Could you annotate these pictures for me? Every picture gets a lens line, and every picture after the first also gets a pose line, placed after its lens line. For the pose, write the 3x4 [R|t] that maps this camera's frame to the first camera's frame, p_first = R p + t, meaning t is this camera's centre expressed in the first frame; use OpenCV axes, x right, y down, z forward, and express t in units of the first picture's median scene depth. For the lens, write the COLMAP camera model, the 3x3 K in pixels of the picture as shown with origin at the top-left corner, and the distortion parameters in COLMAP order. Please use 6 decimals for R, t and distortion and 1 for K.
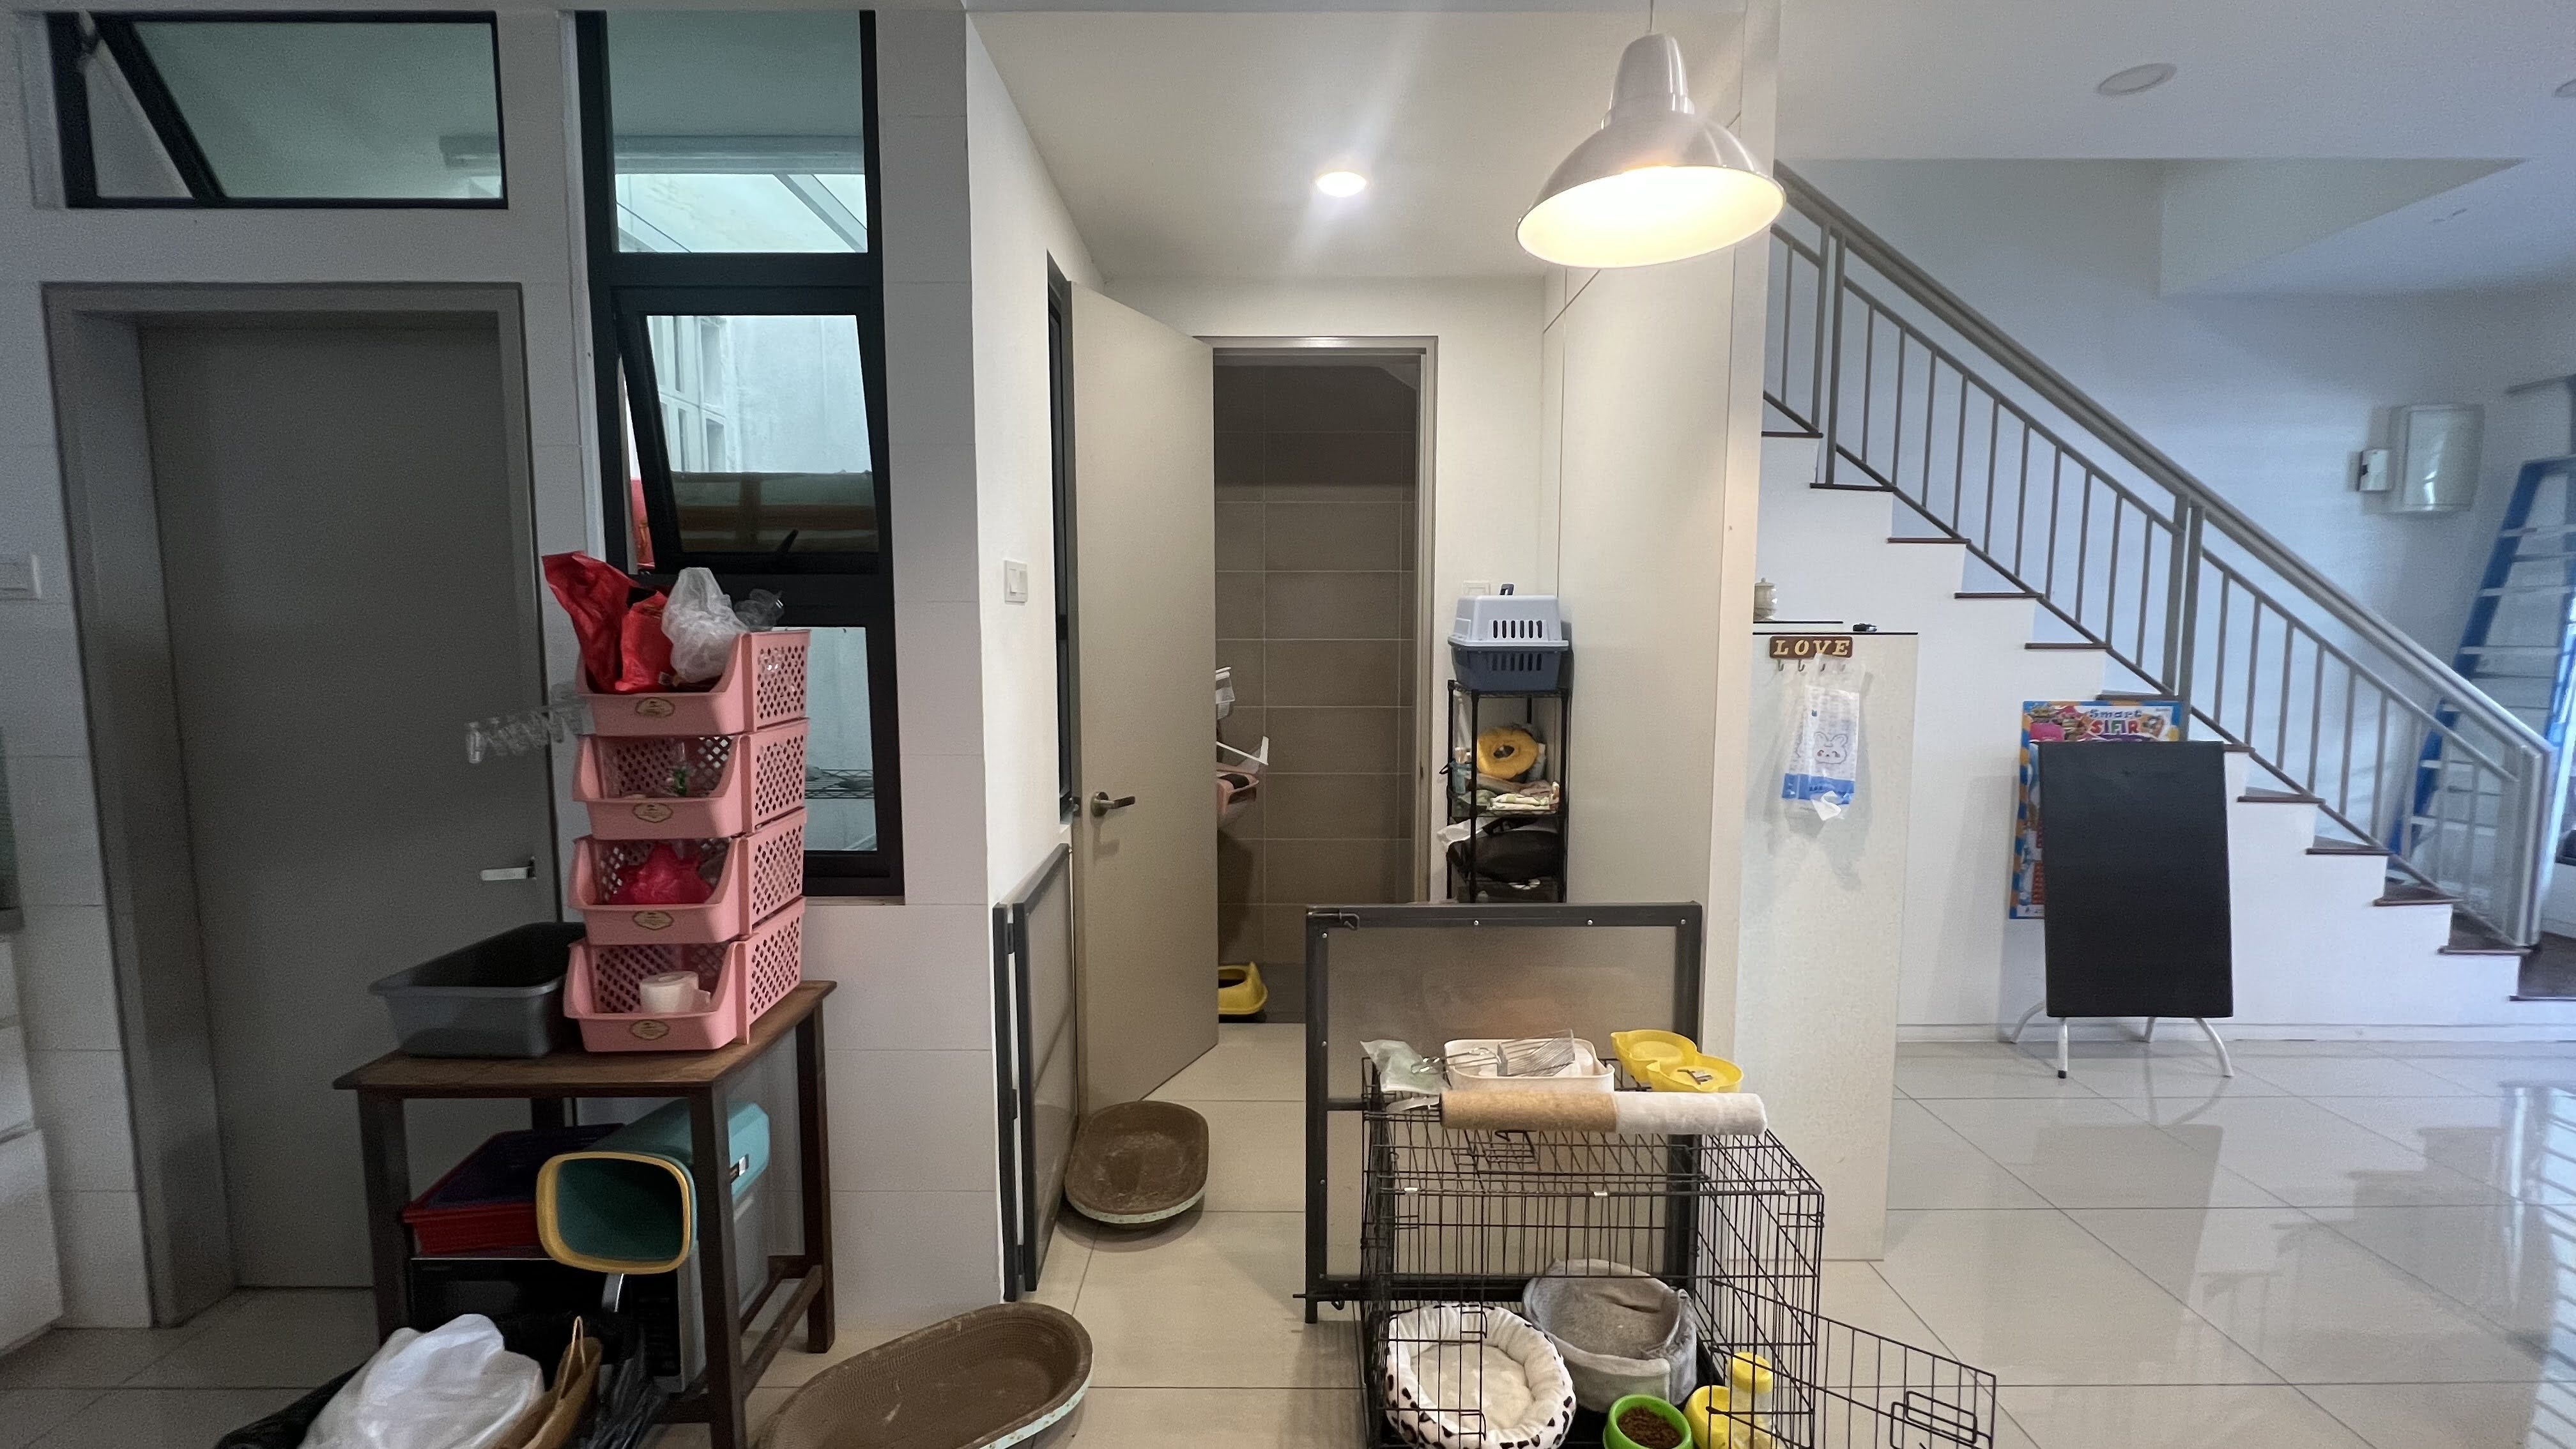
lens RADIAL K [[1017.5, 0, 1287.1], [0, 1017.5, 721.9], [0, 0, 1]] dist [-0.001760, 0.000227]
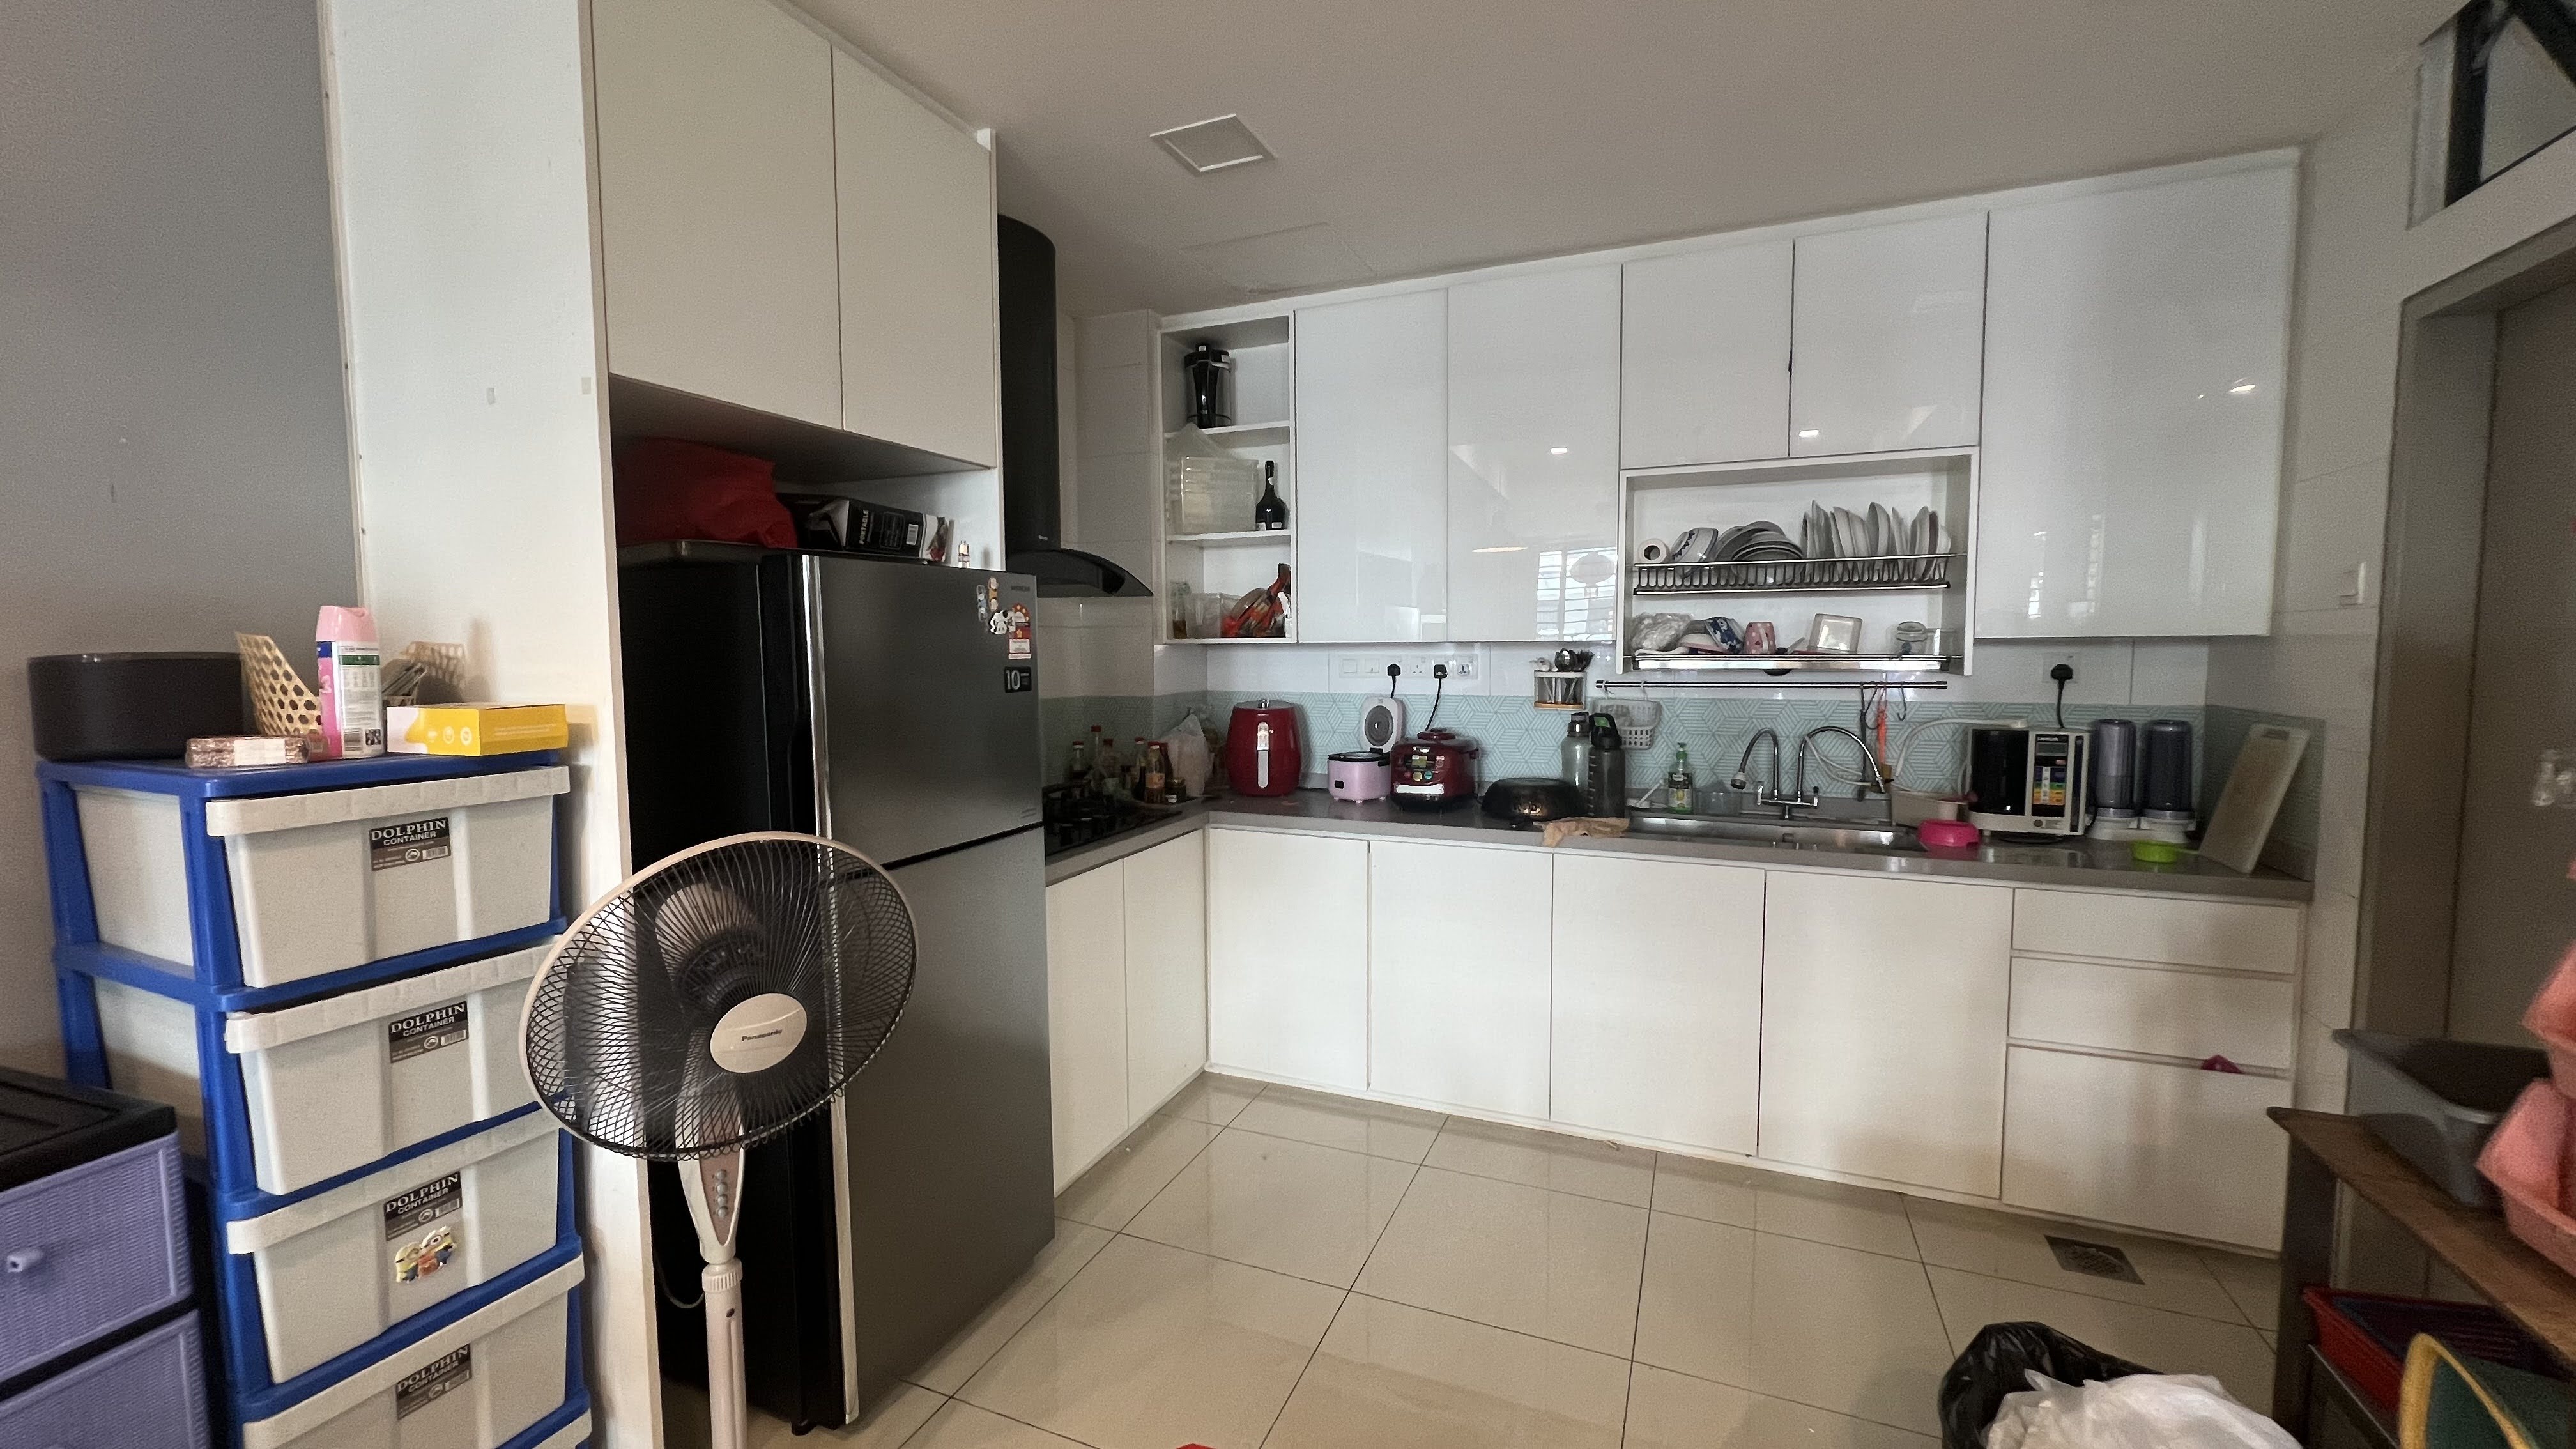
lens RADIAL K [[1017.5, 0, 1287.1], [0, 1017.5, 721.9], [0, 0, 1]] dist [-0.001760, 0.000227]
pose [[-0.394277, 0.073615, -0.916038, 0.124683], [-0.075825, 0.990782, 0.112258, -0.017727], [0.915858, 0.113719, -0.385061, 0.227309]]
